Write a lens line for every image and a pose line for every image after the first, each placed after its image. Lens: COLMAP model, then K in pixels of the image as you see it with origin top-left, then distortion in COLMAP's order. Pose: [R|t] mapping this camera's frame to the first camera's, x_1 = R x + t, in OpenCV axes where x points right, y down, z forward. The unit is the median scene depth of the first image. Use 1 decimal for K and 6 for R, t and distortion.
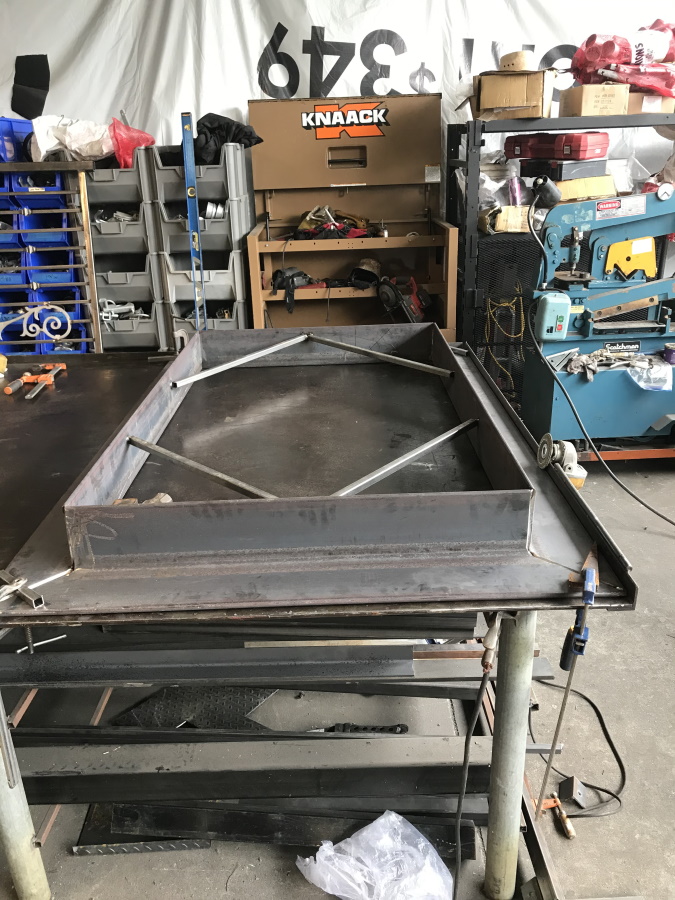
lens RADIAL K [[742.3, 0, 337.2], [0, 742.3, 449.7], [0, 0, 1]] dist [-0.003535, -0.006187]
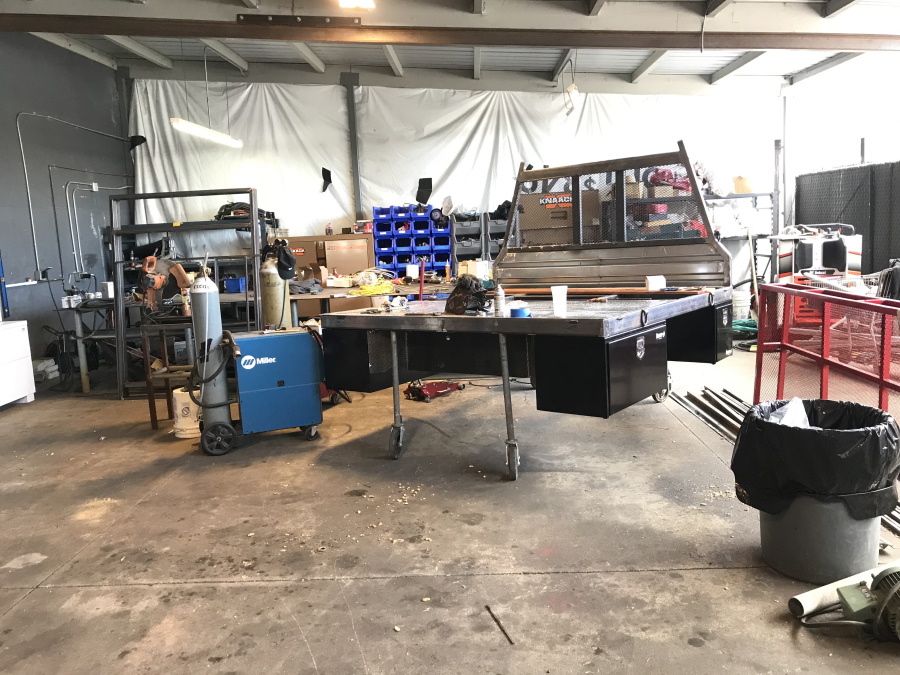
lens RADIAL K [[742.3, 0, 449.1], [0, 742.3, 336.7], [0, 0, 1]] dist [-0.003535, -0.006187]
pose [[0.999748, -0.019640, -0.010884, -0.338365], [0.016587, 0.972681, -0.231554, 0.555415], [0.015134, 0.231315, 0.972761, -1.292918]]
